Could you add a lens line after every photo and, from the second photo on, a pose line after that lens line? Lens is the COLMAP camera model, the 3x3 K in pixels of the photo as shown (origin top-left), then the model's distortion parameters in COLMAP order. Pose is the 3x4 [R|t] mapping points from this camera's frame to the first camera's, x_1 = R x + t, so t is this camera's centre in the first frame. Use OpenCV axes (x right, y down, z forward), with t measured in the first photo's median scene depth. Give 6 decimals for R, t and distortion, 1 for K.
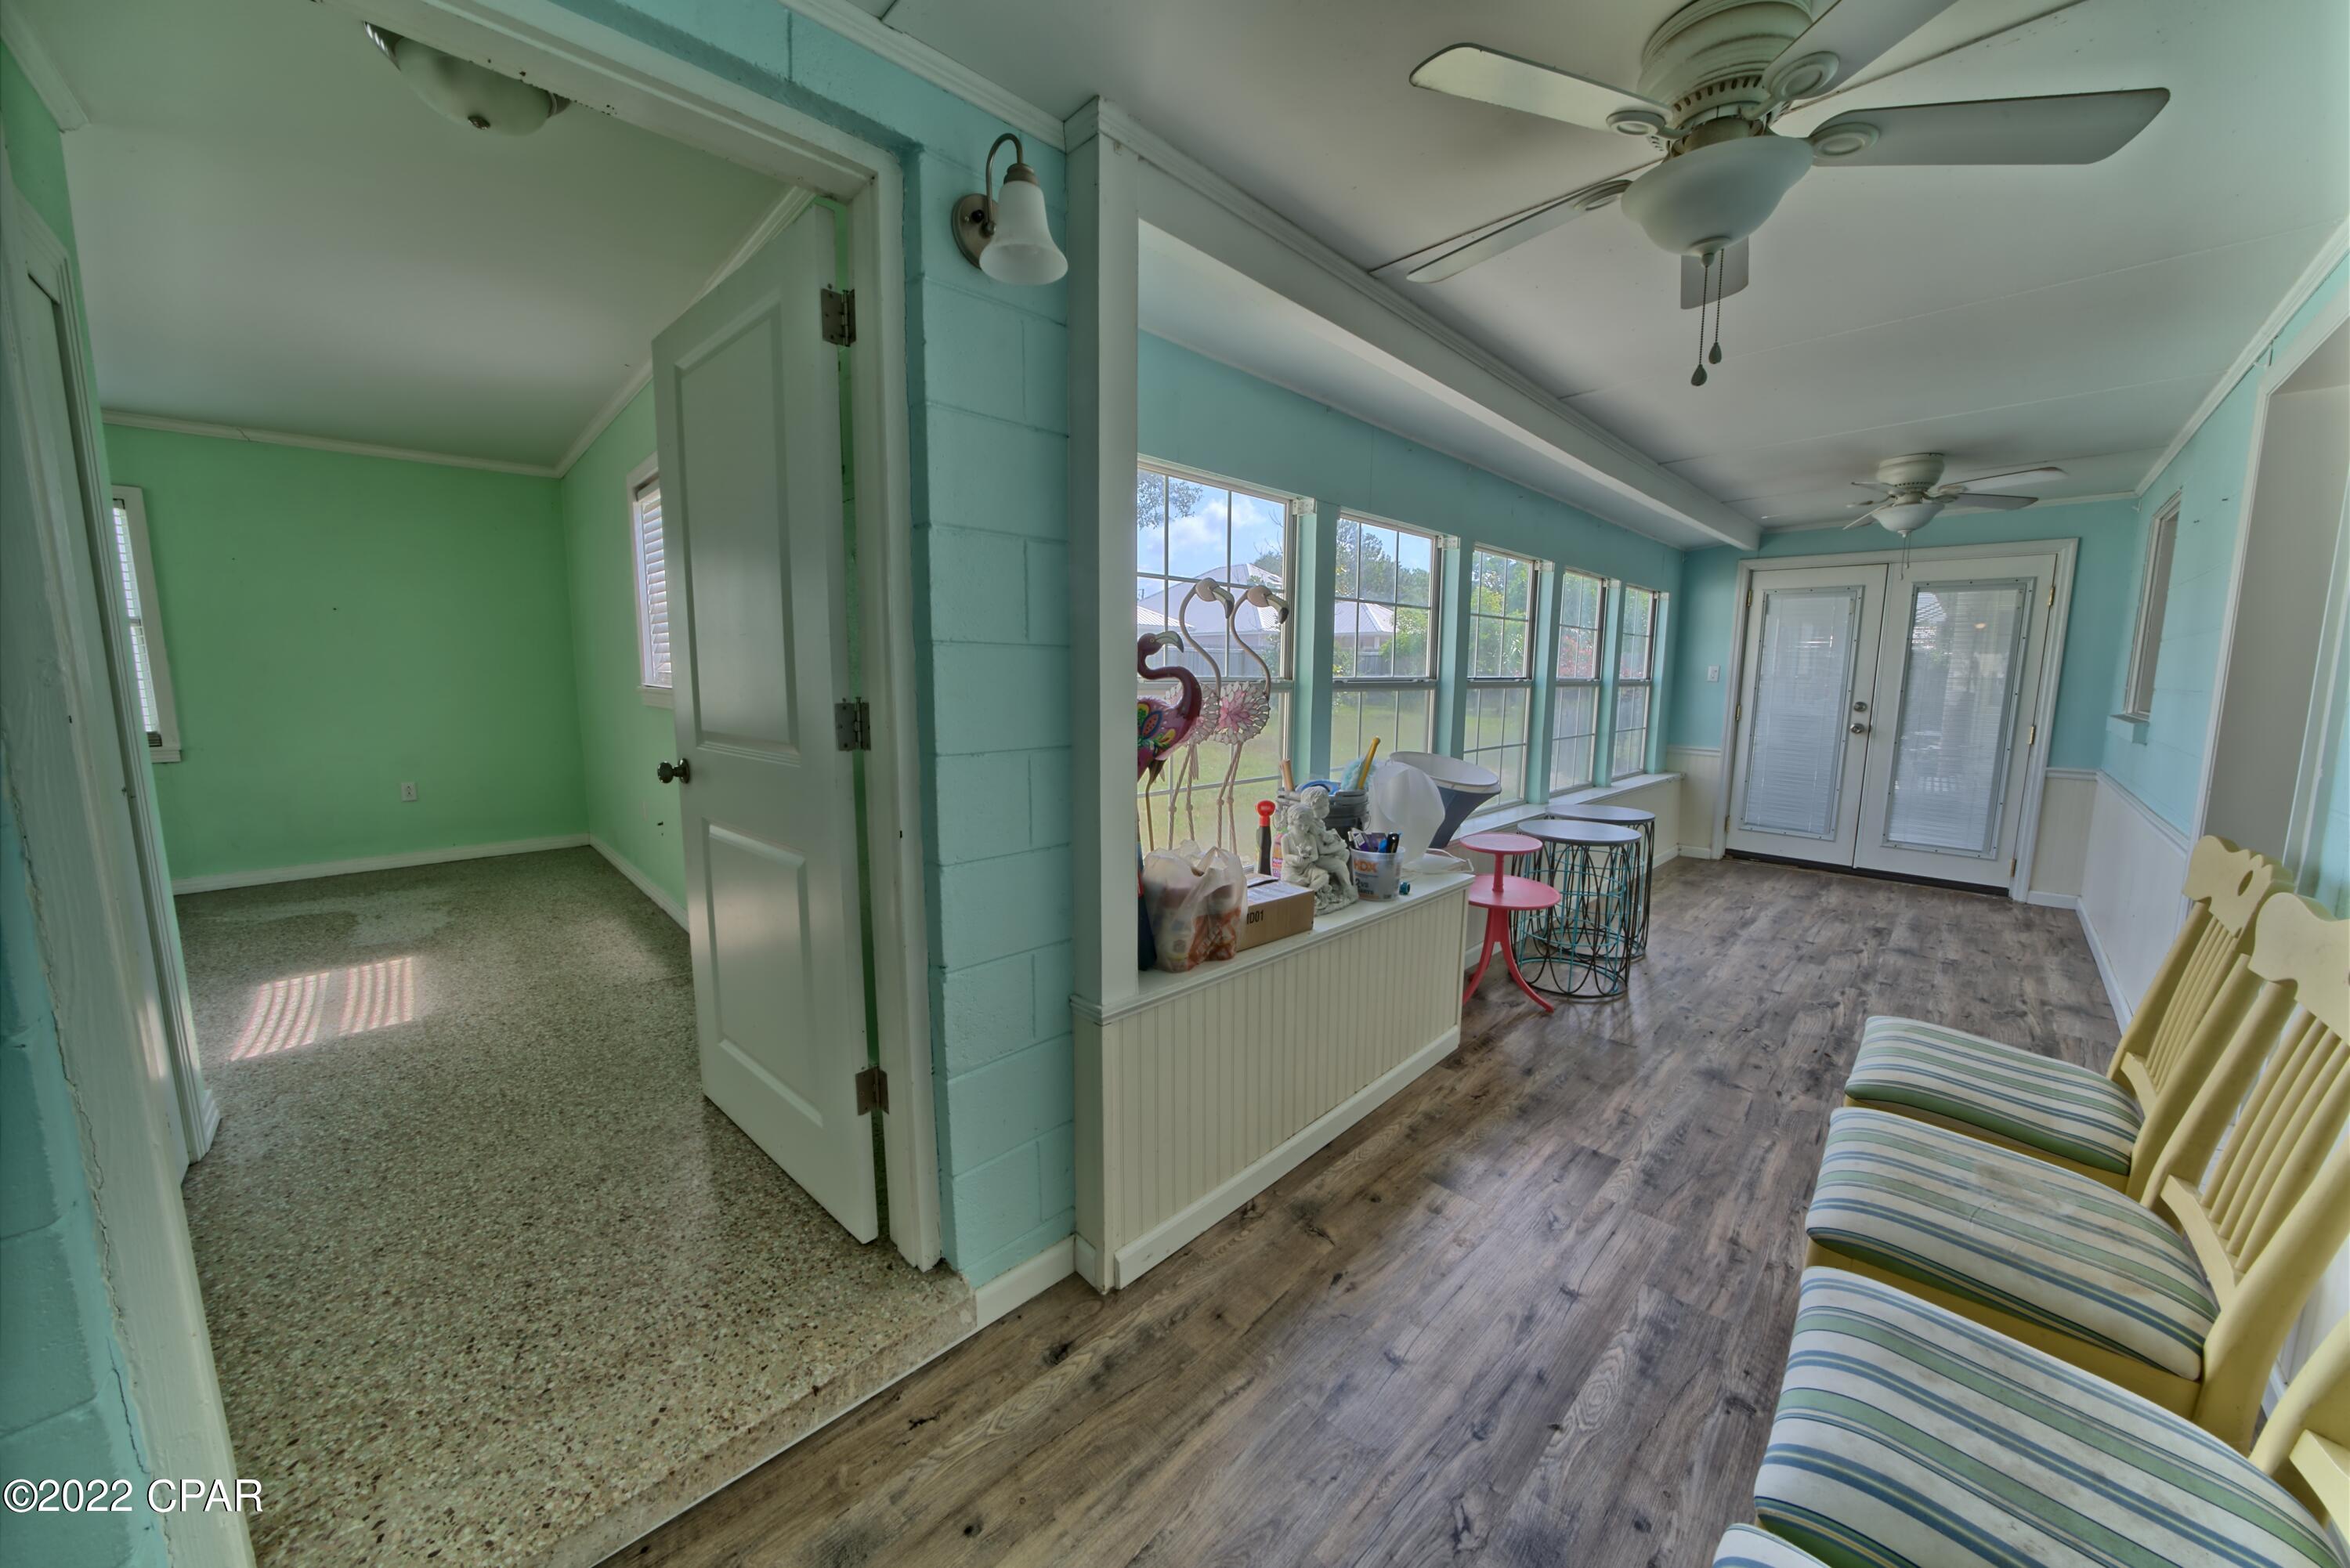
lens RADIAL K [[811.8, 0, 1164.8], [0, 811.8, 774.5], [0, 0, 1]] dist [-0.020327, 0.001060]
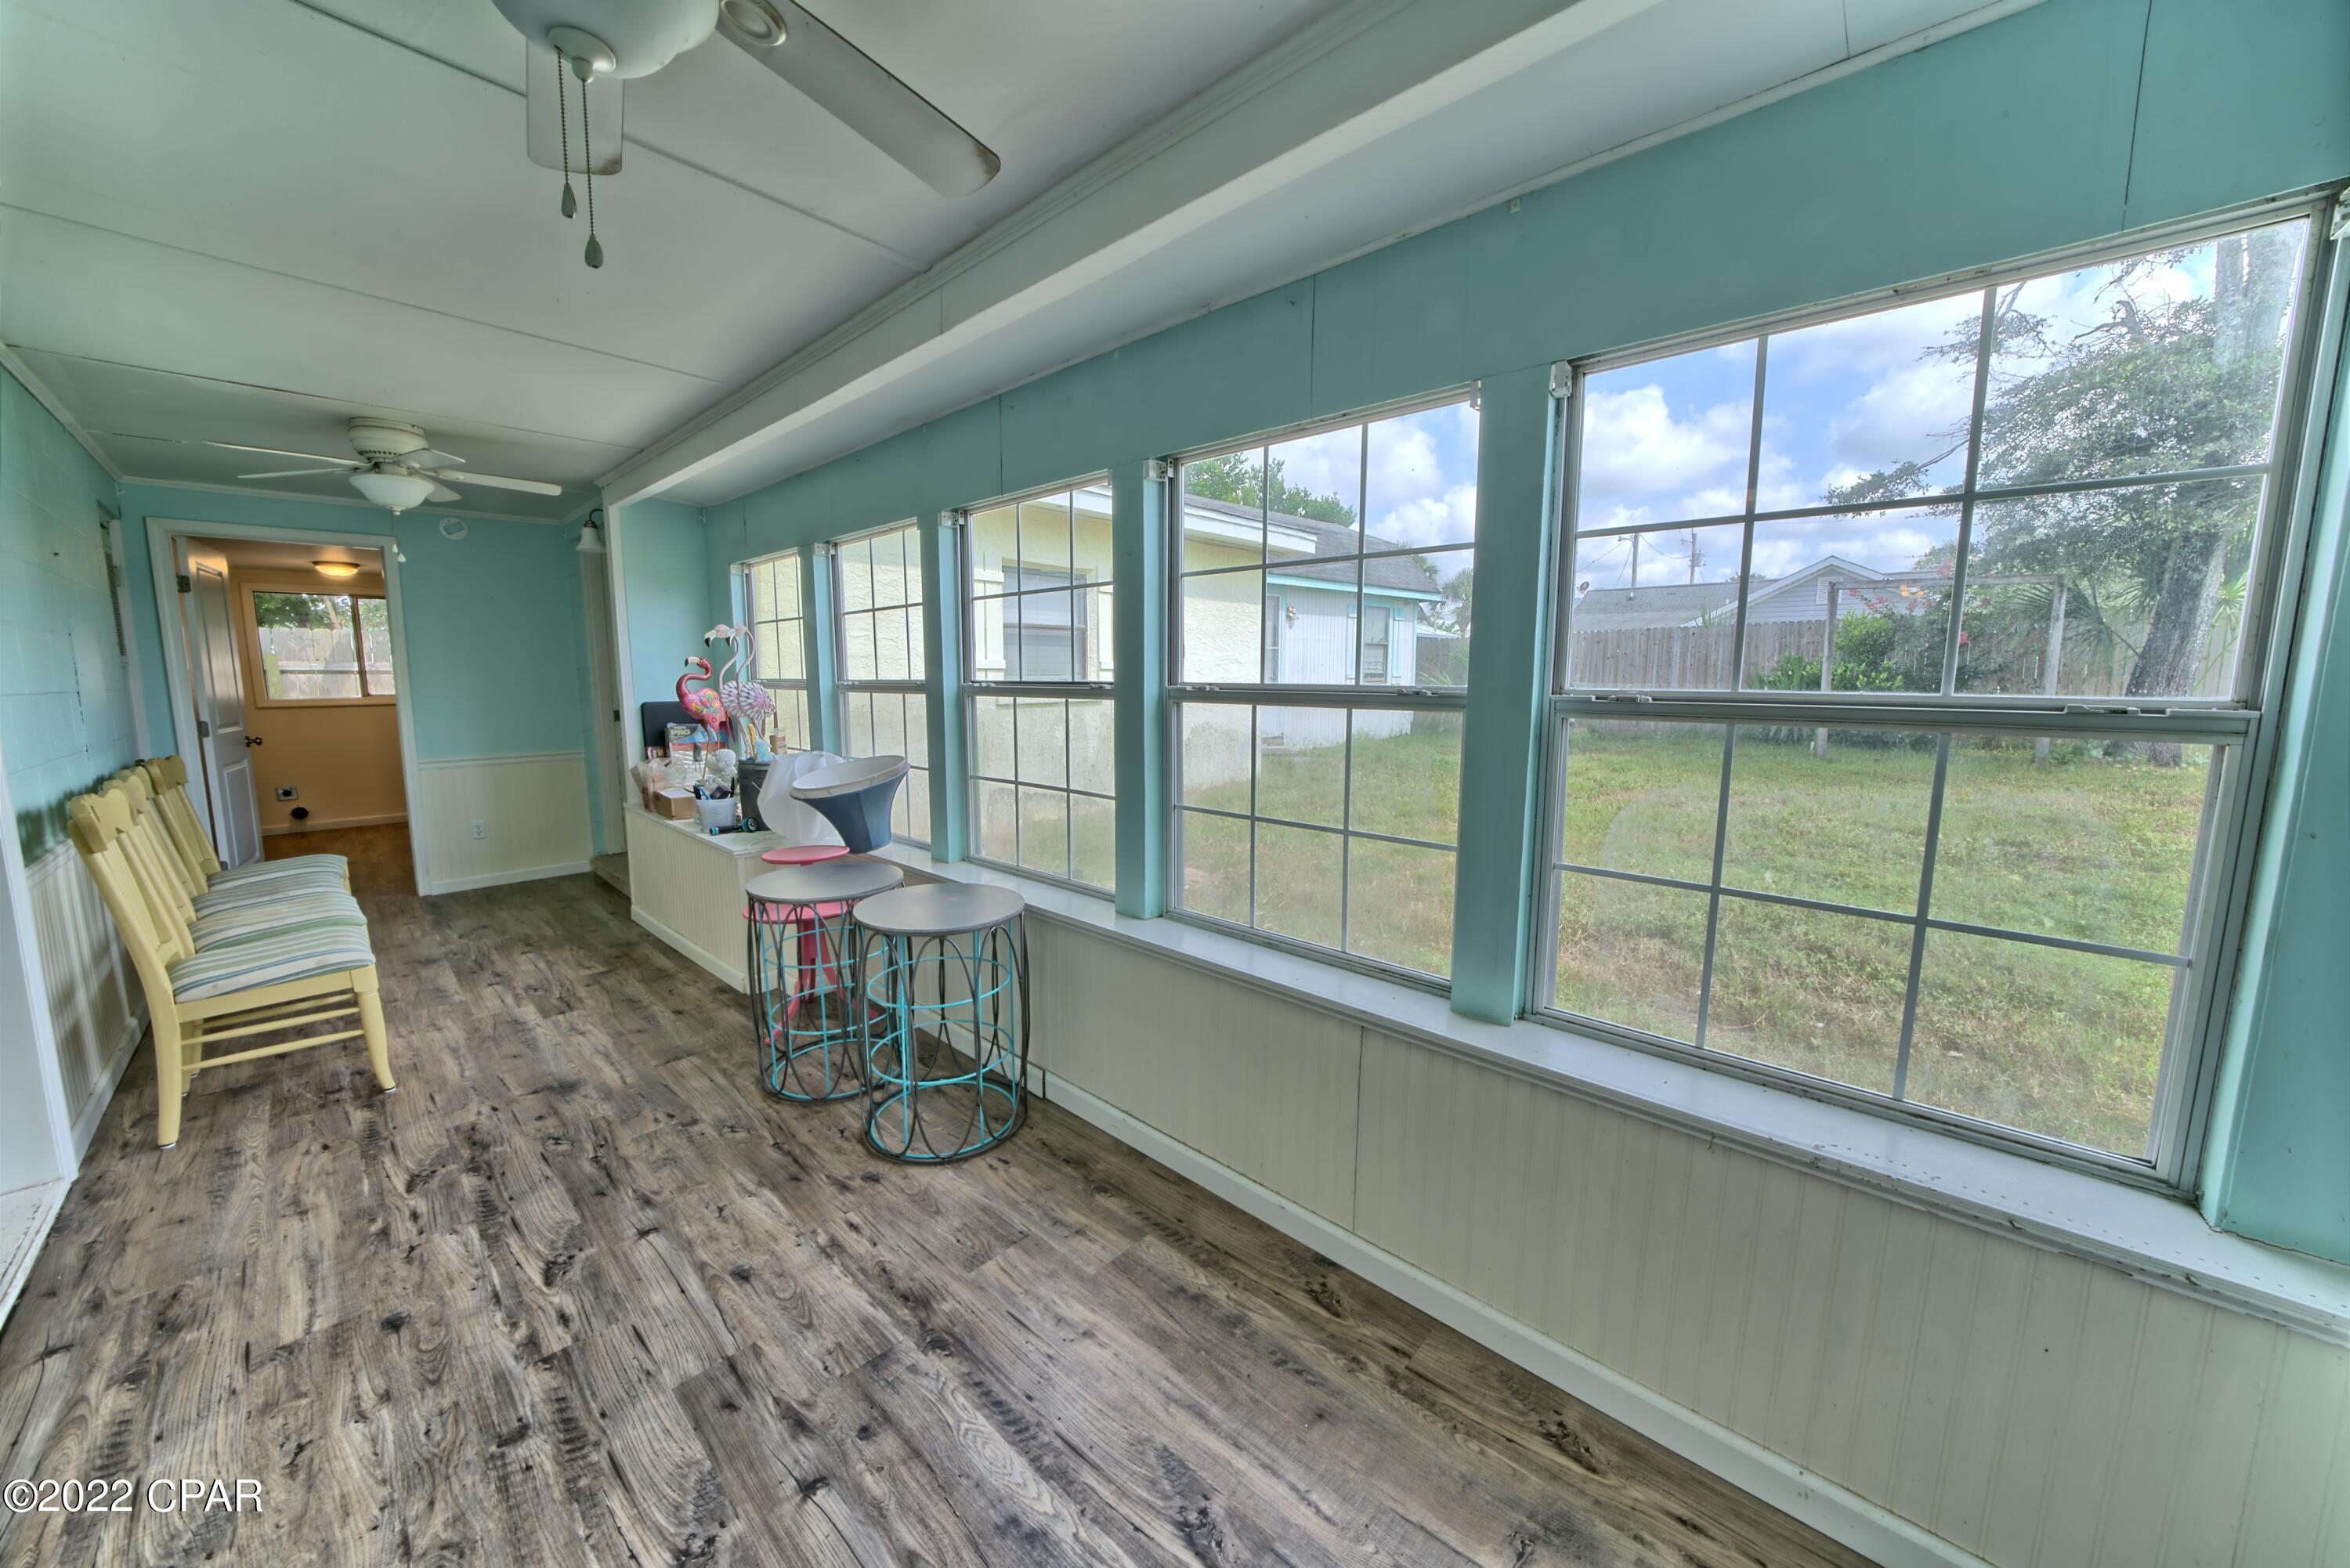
lens RADIAL K [[811.8, 0, 1169.6], [0, 811.8, 768.9], [0, 0, 1]] dist [-0.020327, 0.001060]
pose [[0.051342, 0.108412, -0.992779, 1.405869], [-0.124639, 0.987014, 0.101336, -0.165708], [0.990873, 0.118536, 0.064188, 1.386660]]
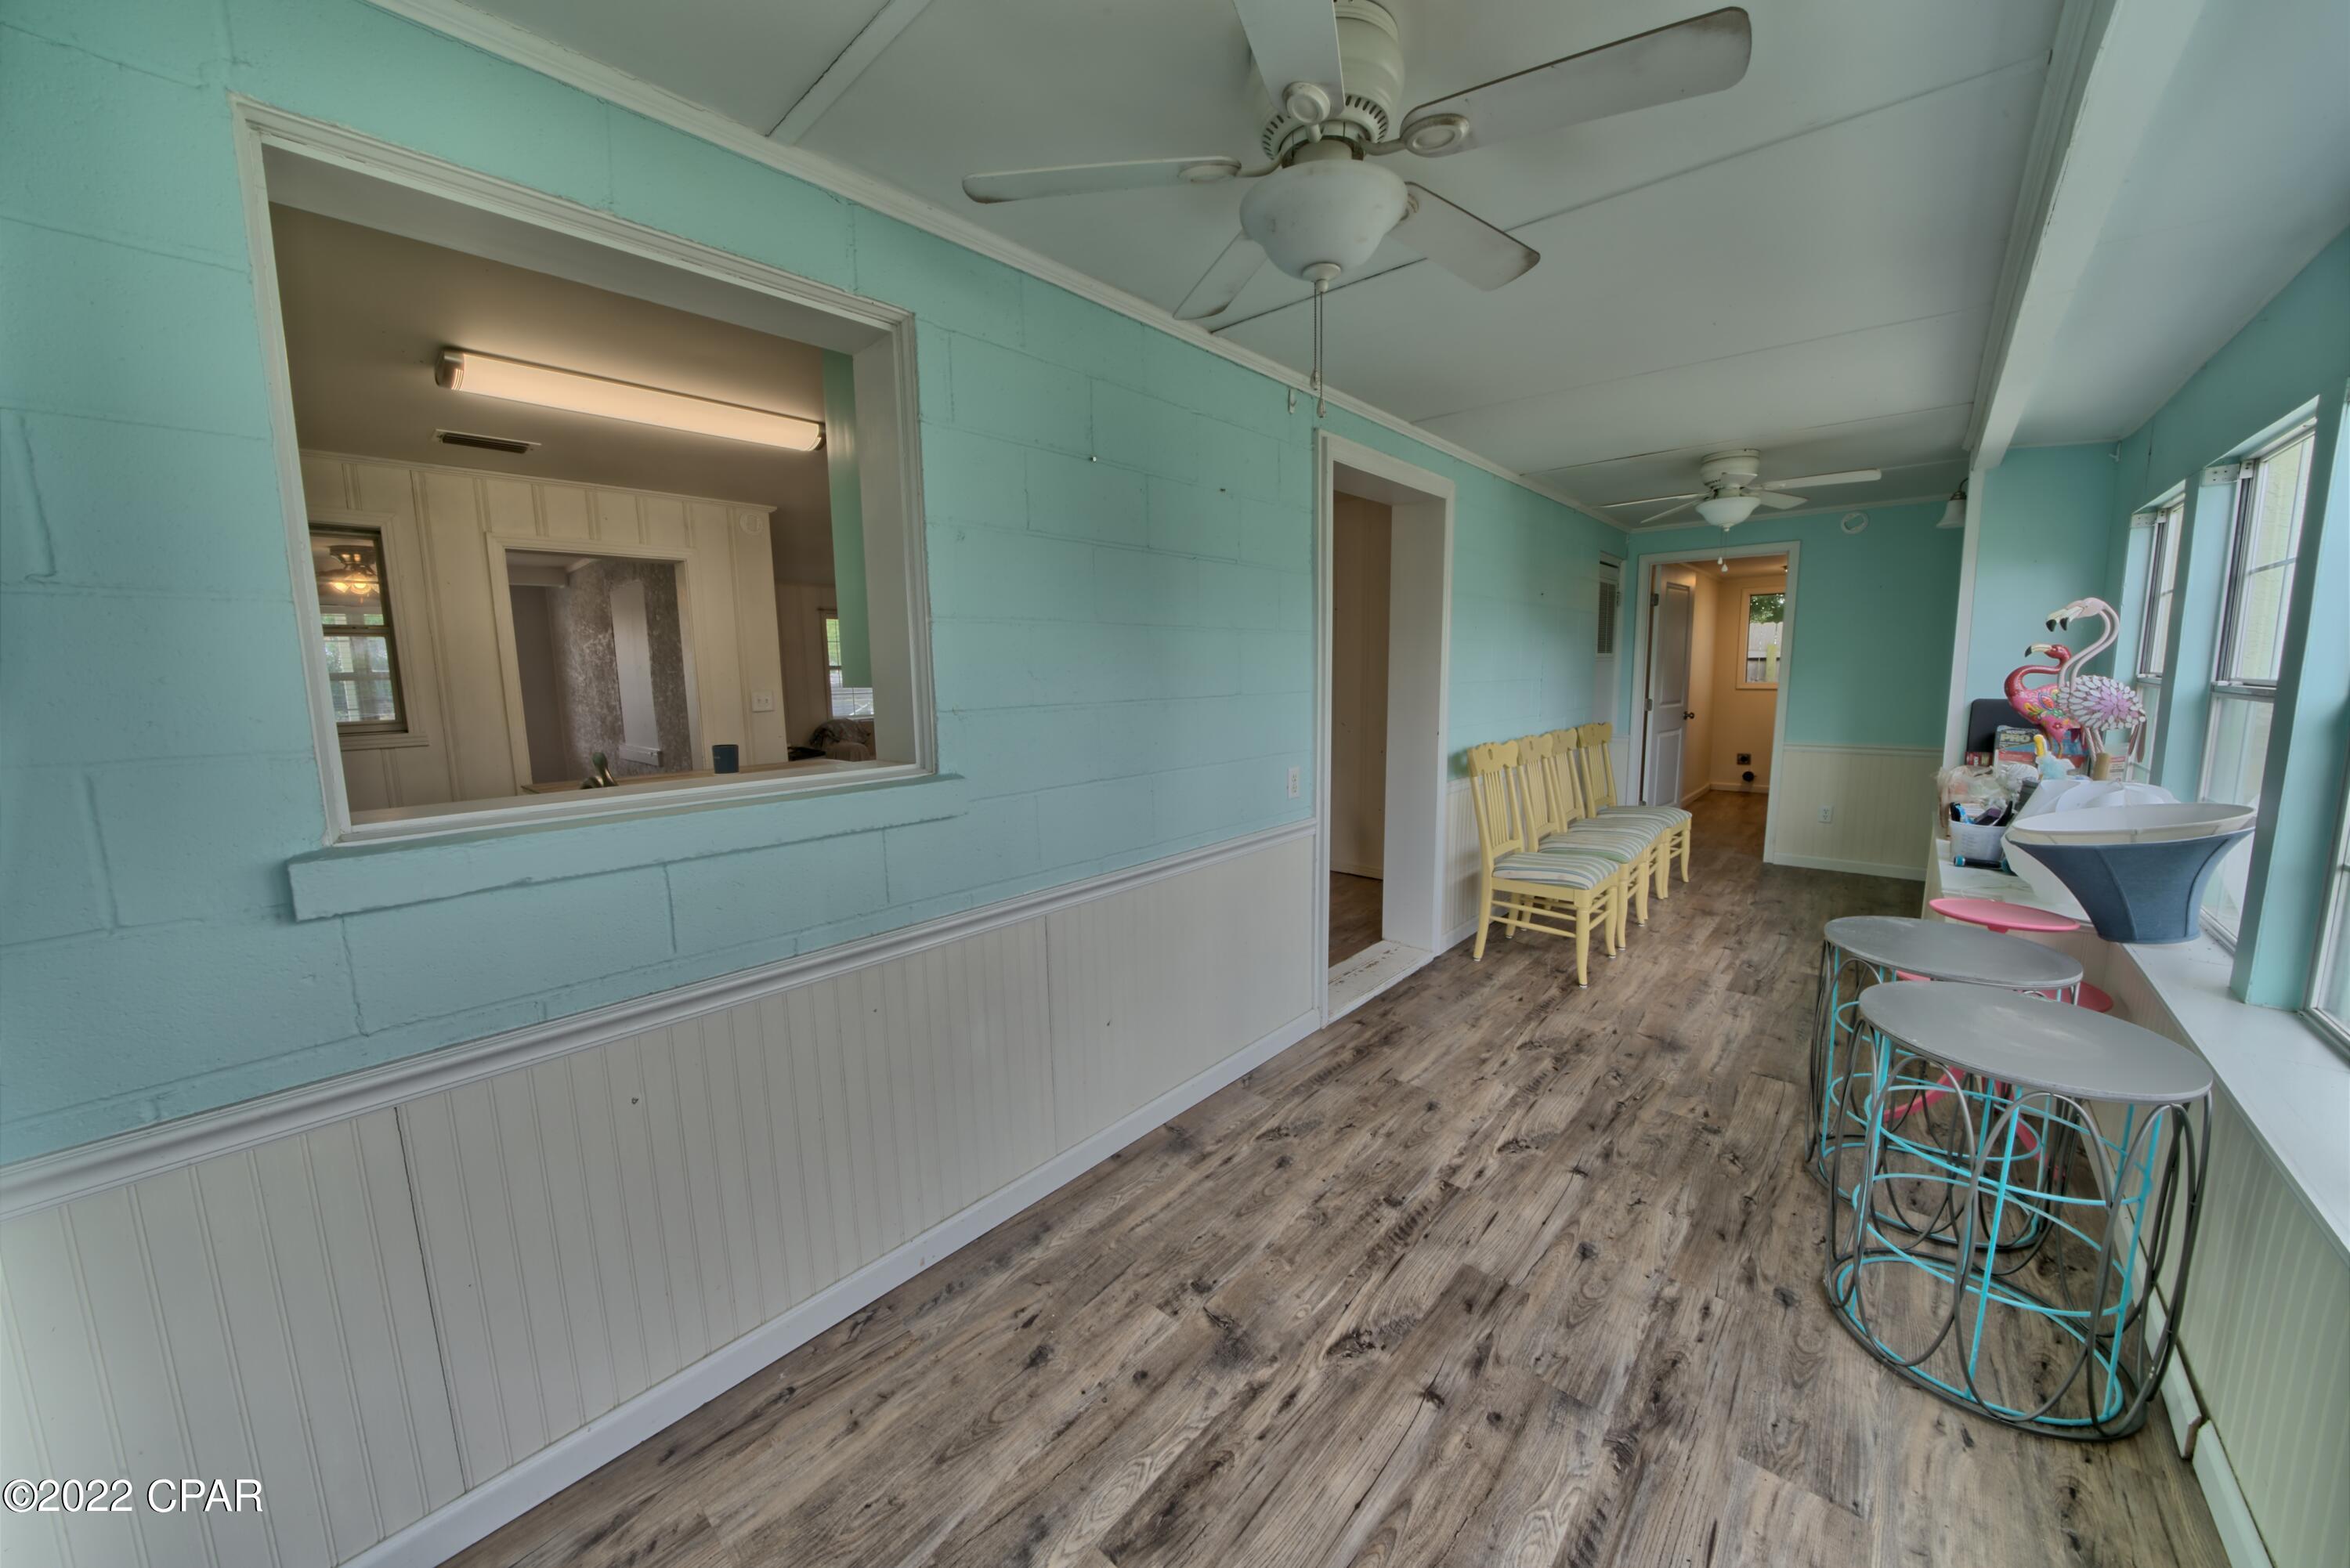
lens RADIAL K [[811.8, 0, 1181.6], [0, 811.8, 763.0], [0, 0, 1]] dist [-0.020327, 0.001060]
pose [[-0.997629, 0.016601, -0.066784, 1.201141], [0.000192, 0.971133, 0.238537, -0.212096], [0.068816, 0.237959, -0.968834, 1.634648]]
